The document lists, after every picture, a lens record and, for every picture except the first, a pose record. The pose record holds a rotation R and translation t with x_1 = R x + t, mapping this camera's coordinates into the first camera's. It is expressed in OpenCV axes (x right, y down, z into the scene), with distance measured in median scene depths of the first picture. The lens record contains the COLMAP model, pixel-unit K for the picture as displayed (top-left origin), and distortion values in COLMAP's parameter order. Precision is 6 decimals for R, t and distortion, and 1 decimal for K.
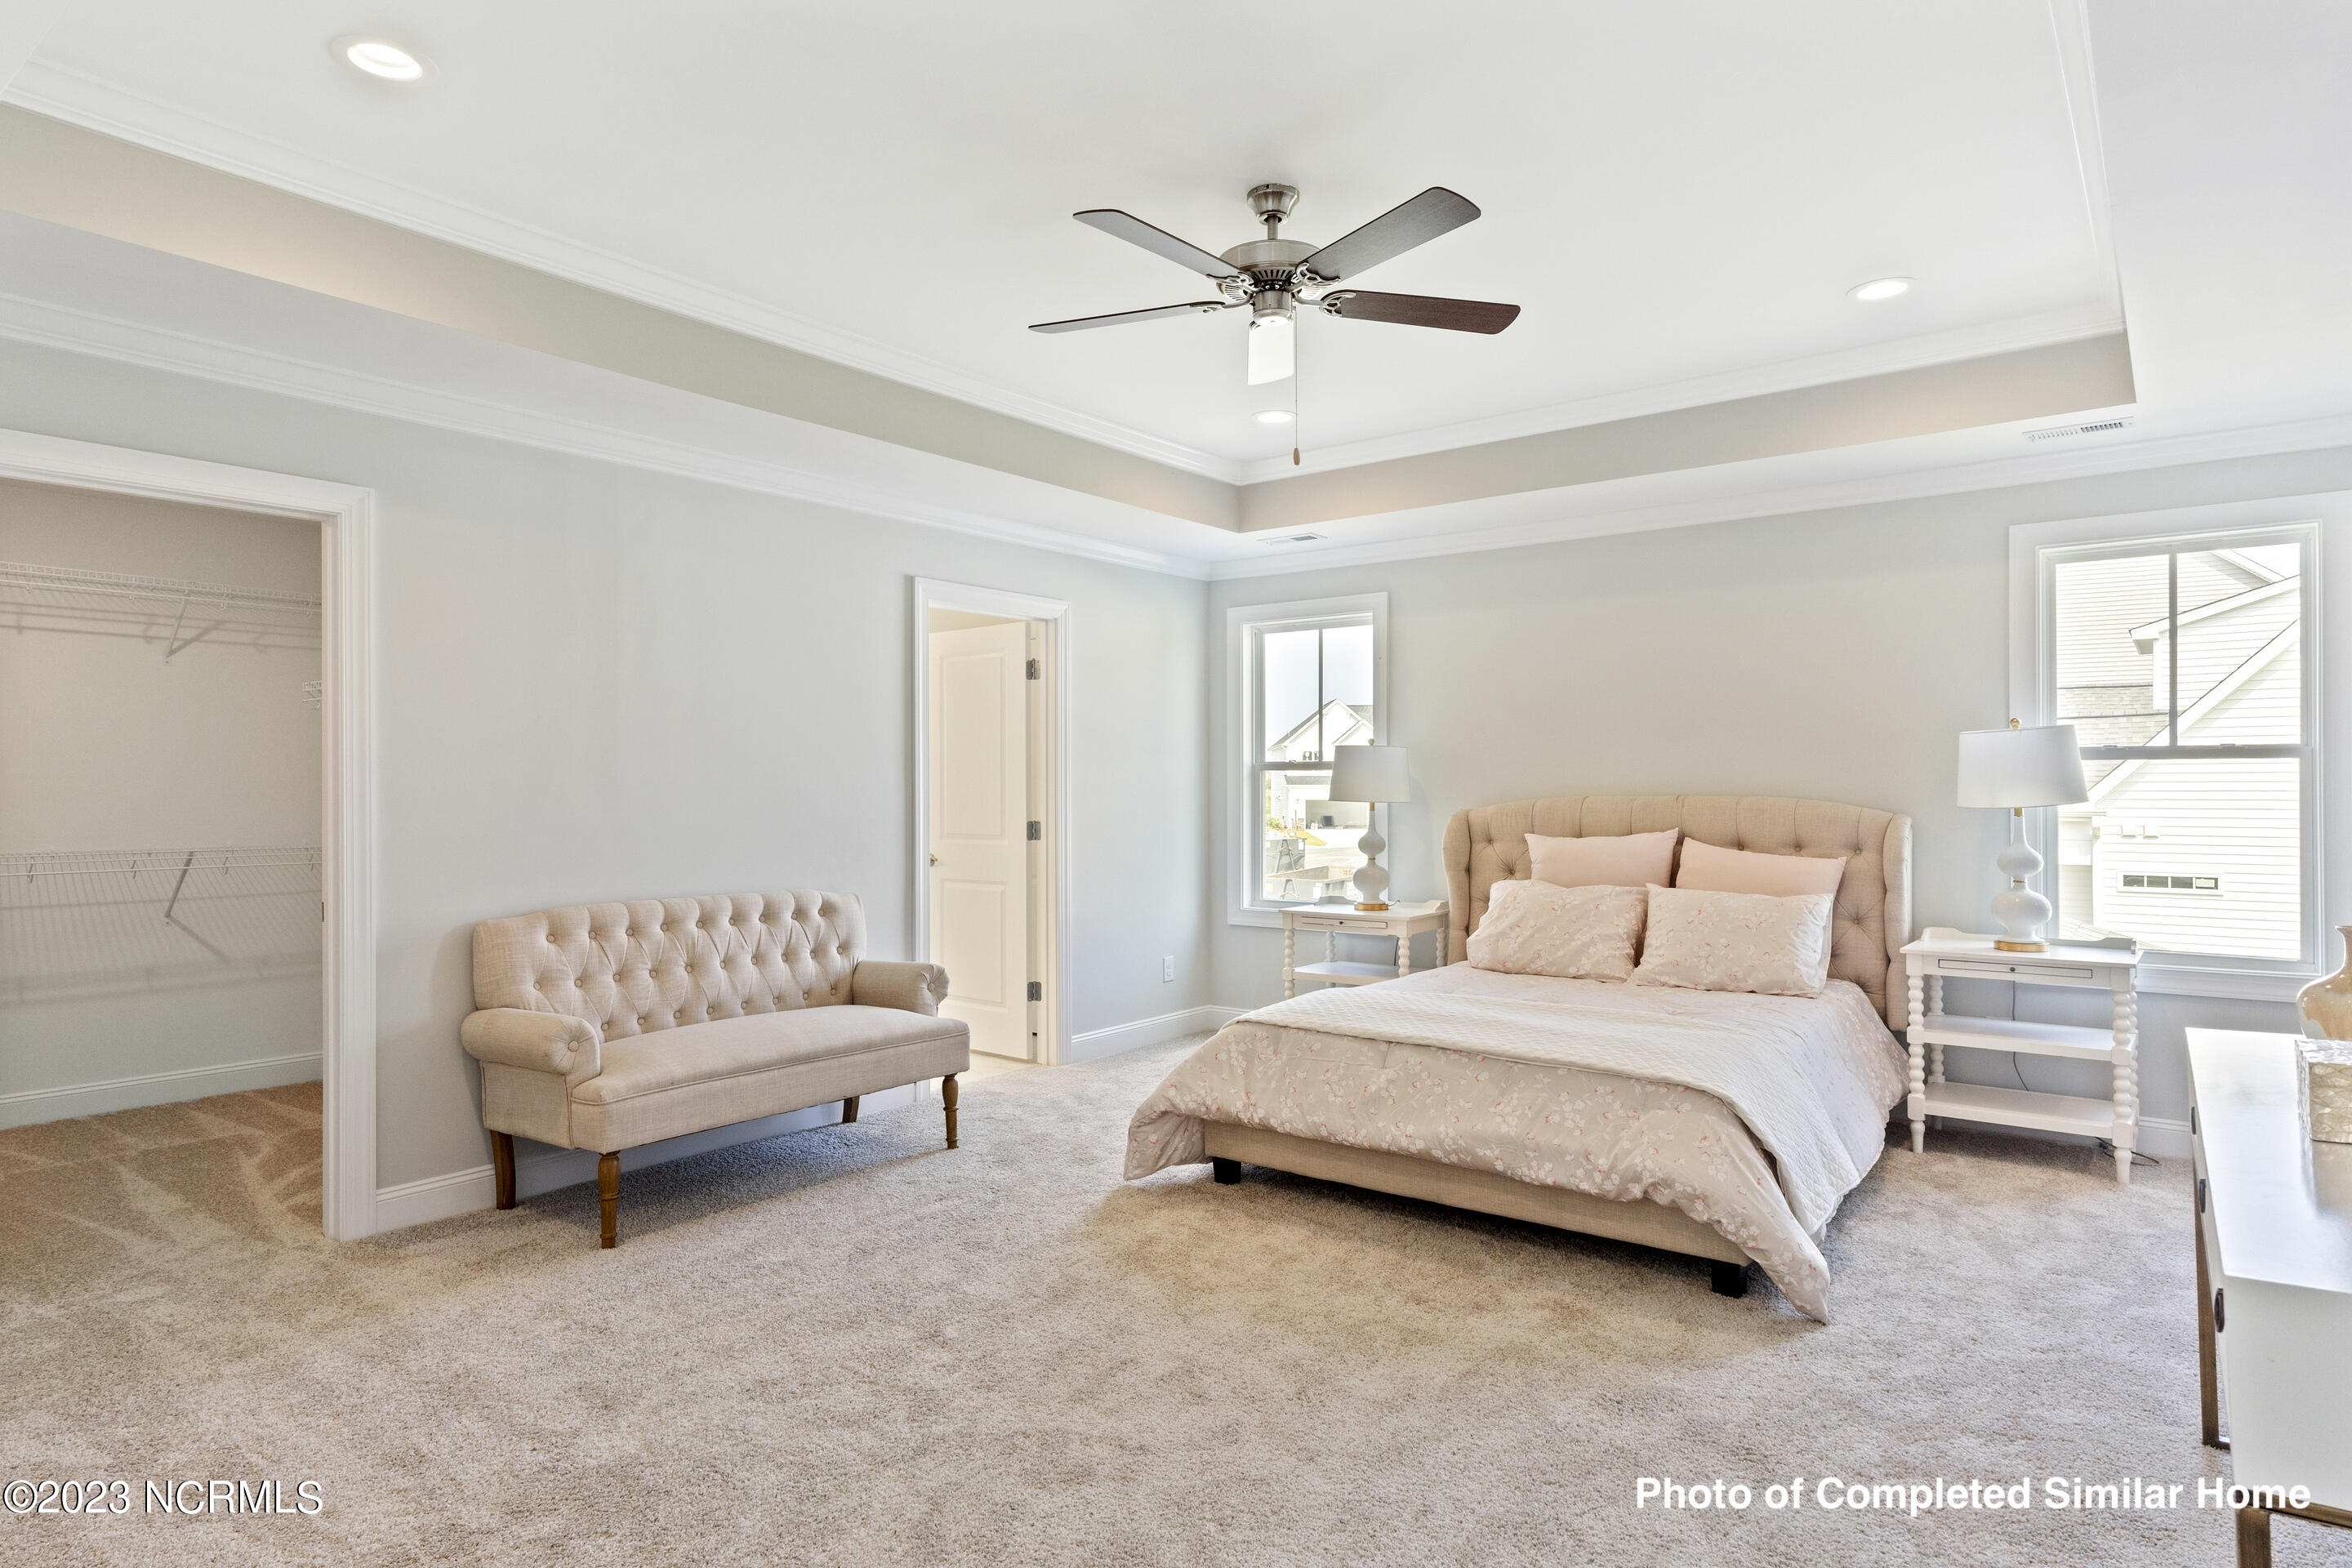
lens RADIAL K [[1336.9, 0, 1172.3], [0, 1336.9, 786.8], [0, 0, 1]] dist [0.003189, 0.003195]
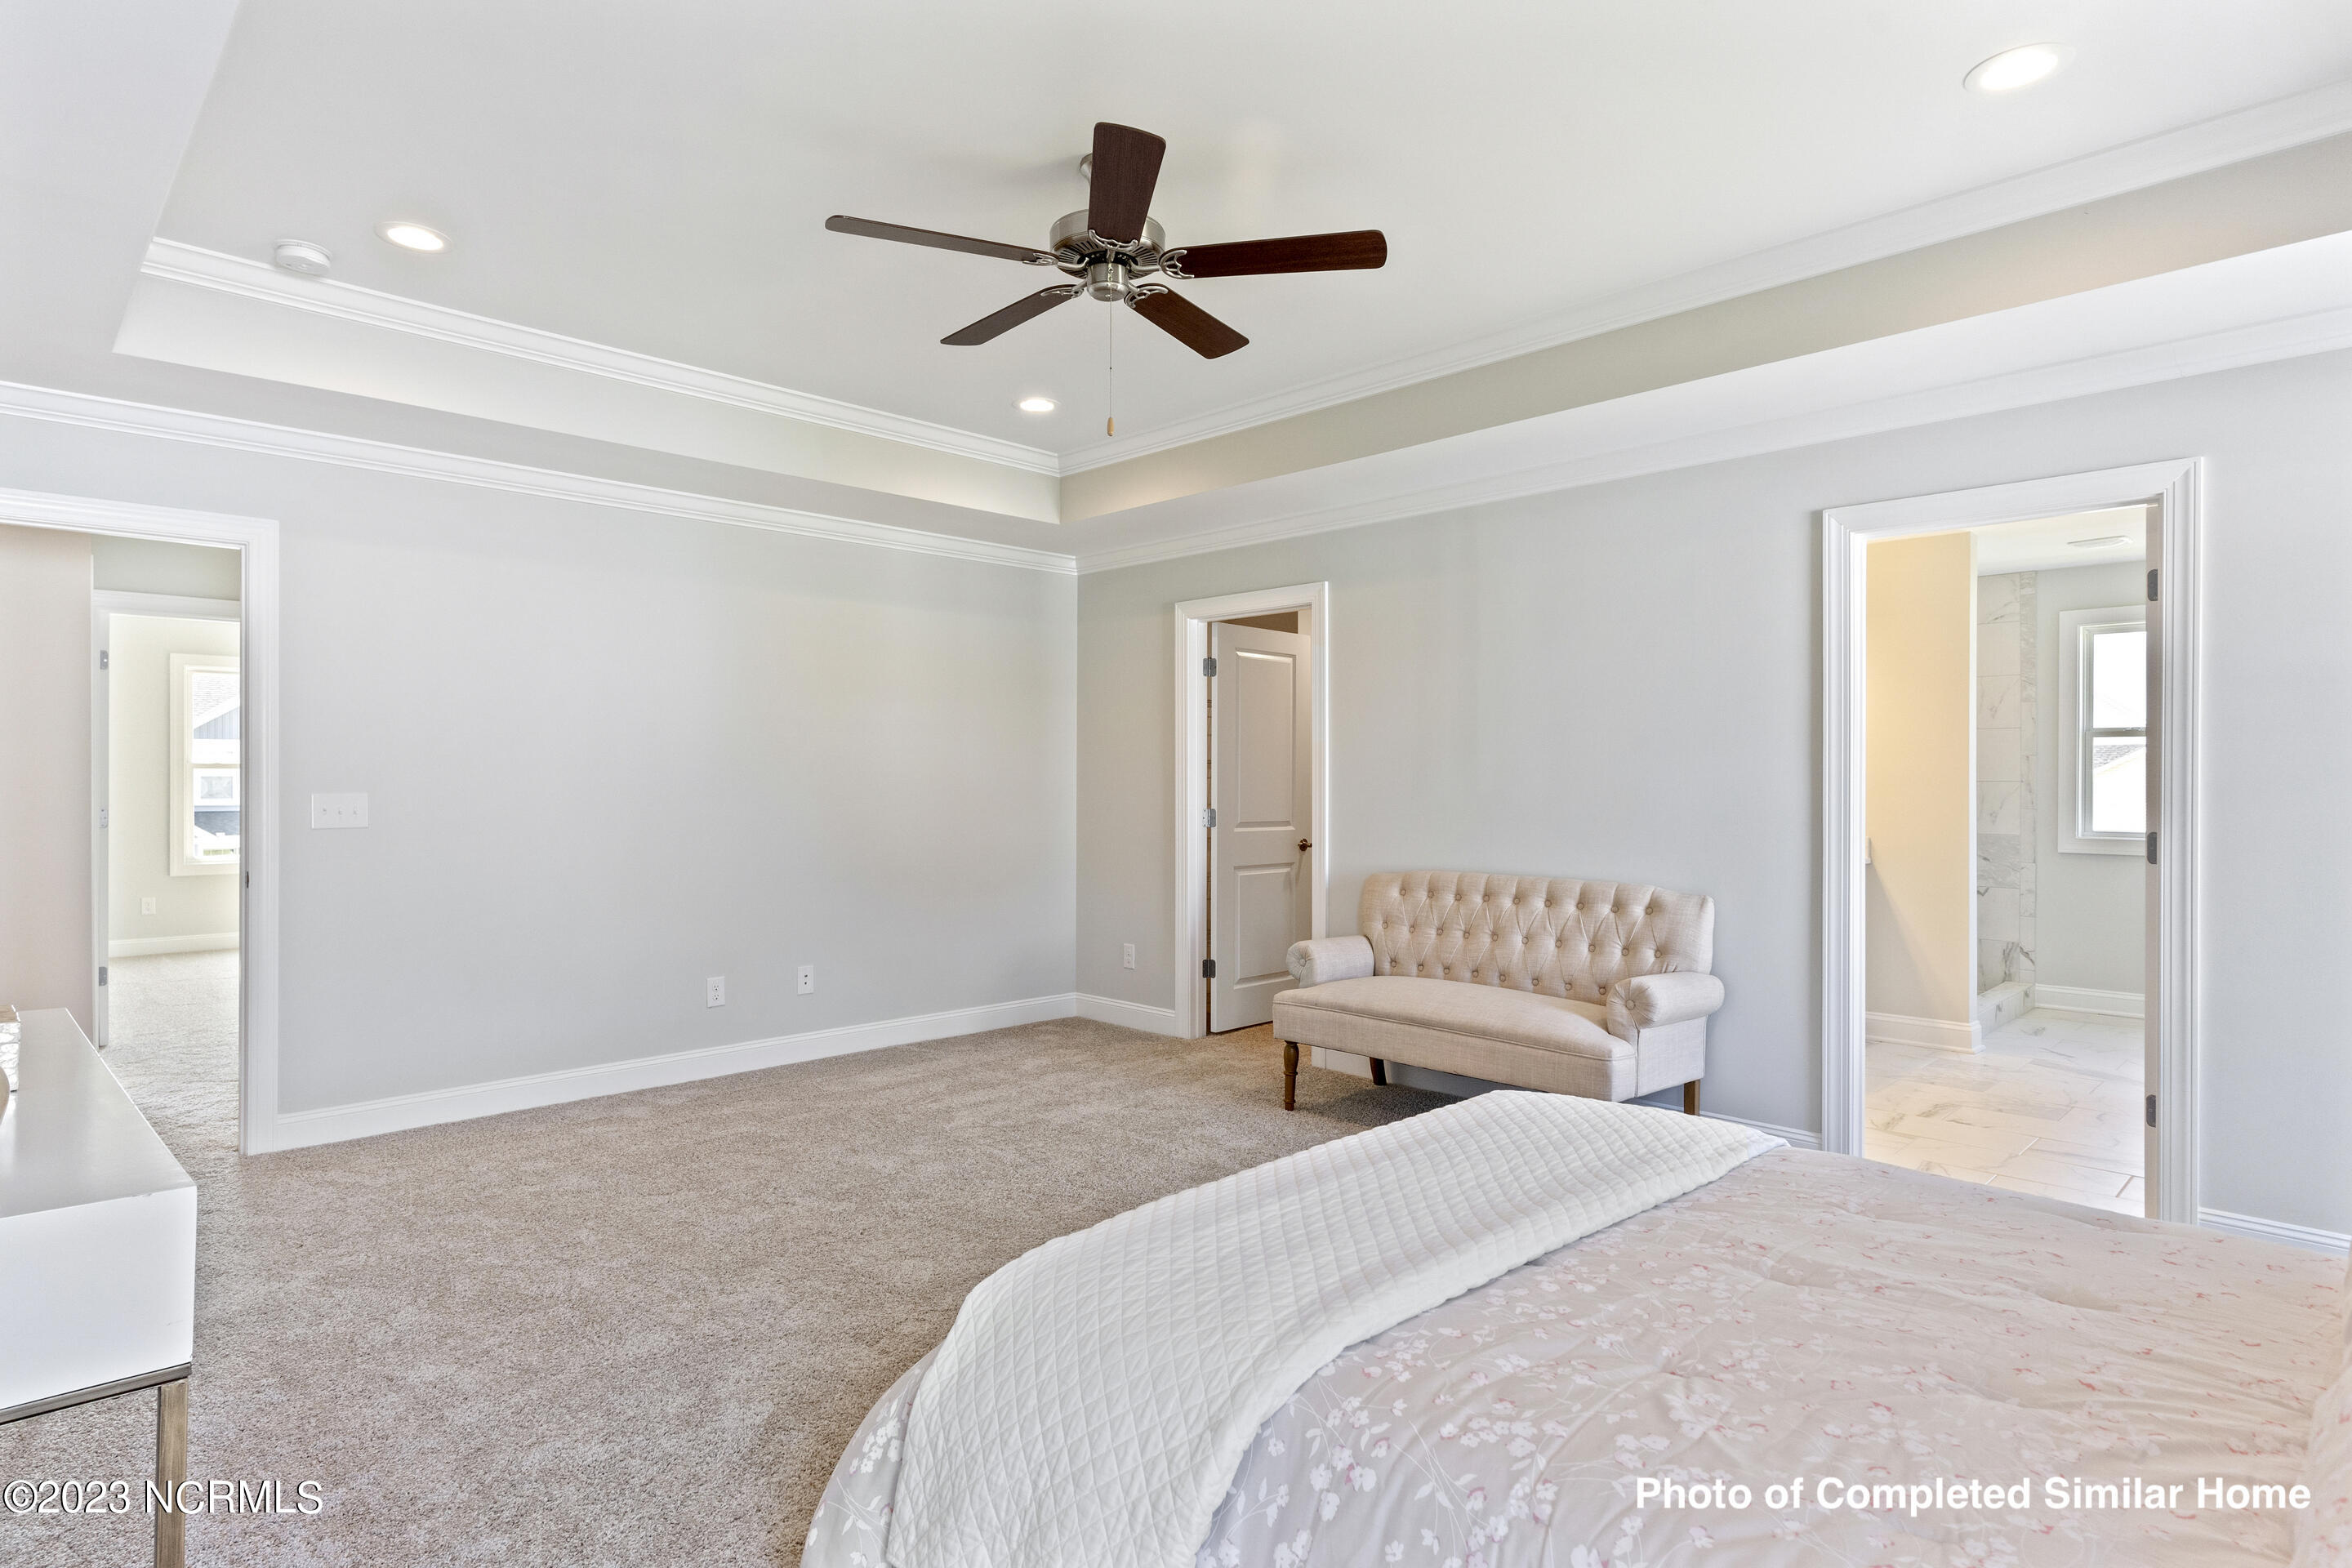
lens RADIAL K [[1238.9, 0, 1166.9], [0, 1238.9, 787.5], [0, 0, 1]] dist [0.003527, 0.000924]
pose [[-0.139898, 0.004378, -0.990156, 0.742941], [0.000921, 0.999990, 0.004291, 0.004636], [0.990165, -0.000312, -0.139901, 0.906259]]
